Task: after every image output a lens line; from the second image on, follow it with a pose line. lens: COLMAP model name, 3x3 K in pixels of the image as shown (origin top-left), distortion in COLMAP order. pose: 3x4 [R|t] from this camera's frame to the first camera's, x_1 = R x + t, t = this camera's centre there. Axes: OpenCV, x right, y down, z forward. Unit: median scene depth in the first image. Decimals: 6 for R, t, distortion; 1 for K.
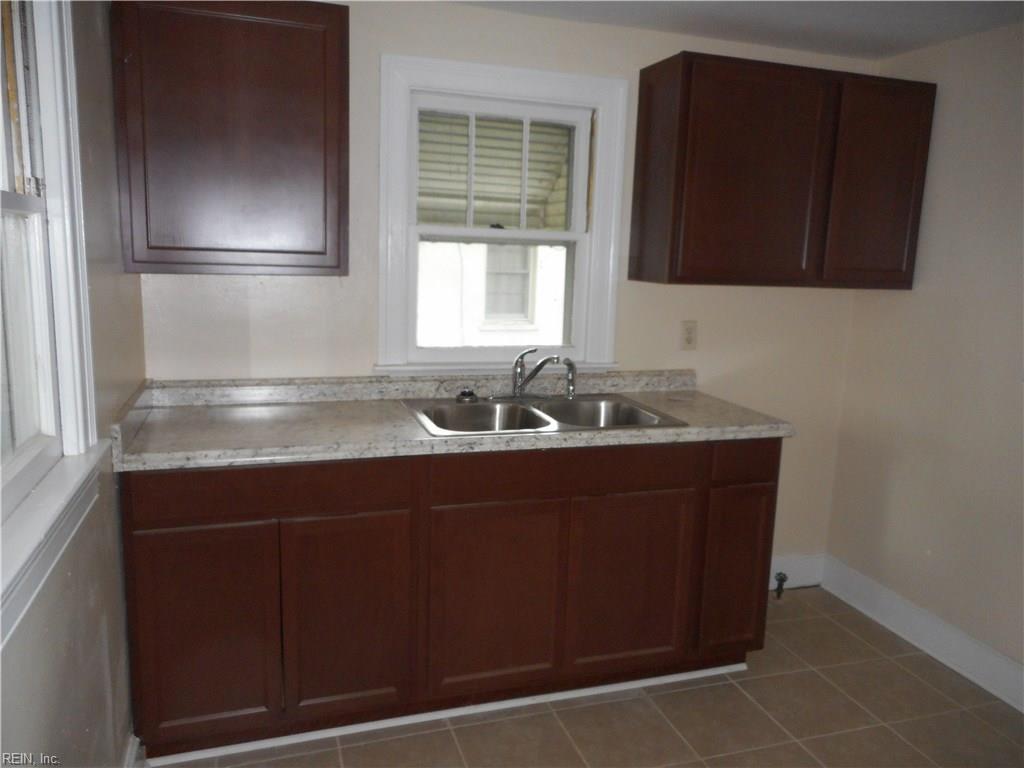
lens RADIAL K [[764.0, 0, 515.4], [0, 764.0, 386.2], [0, 0, 1]] dist [0.038719, 0.006264]
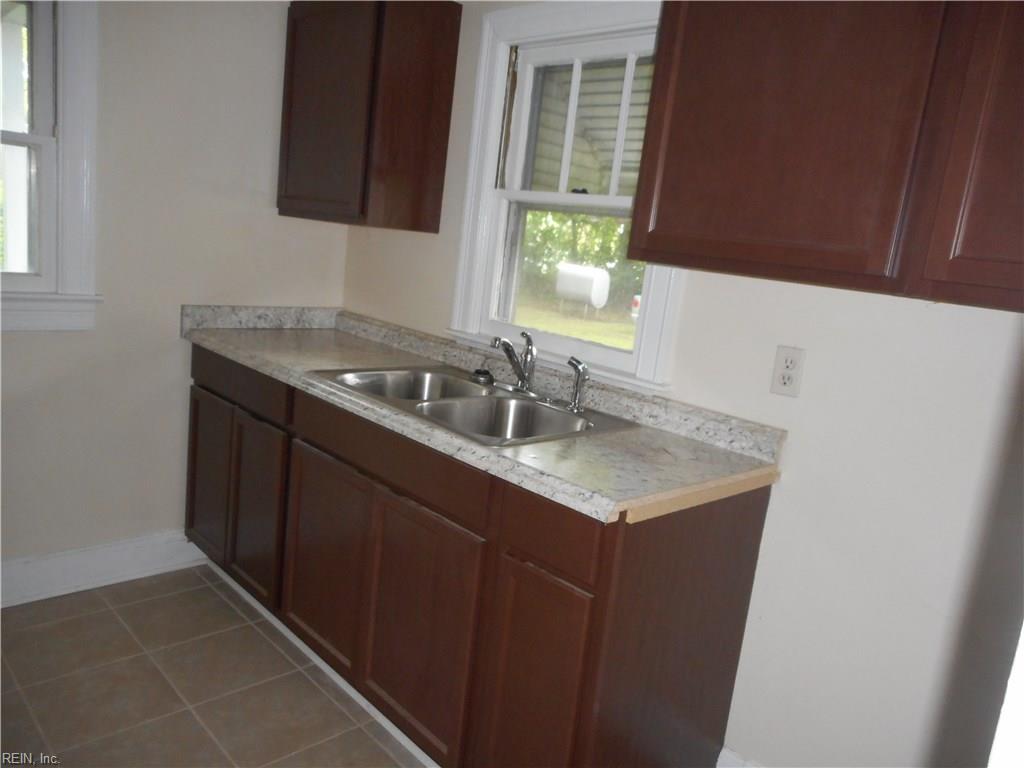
lens RADIAL K [[764.0, 0, 514.9], [0, 764.0, 380.5], [0, 0, 1]] dist [0.038719, 0.006264]
pose [[0.435454, 0.182010, -0.881619, 0.719443], [-0.253861, 0.964428, 0.073718, -0.054522], [0.863675, 0.191708, 0.466169, 0.589779]]
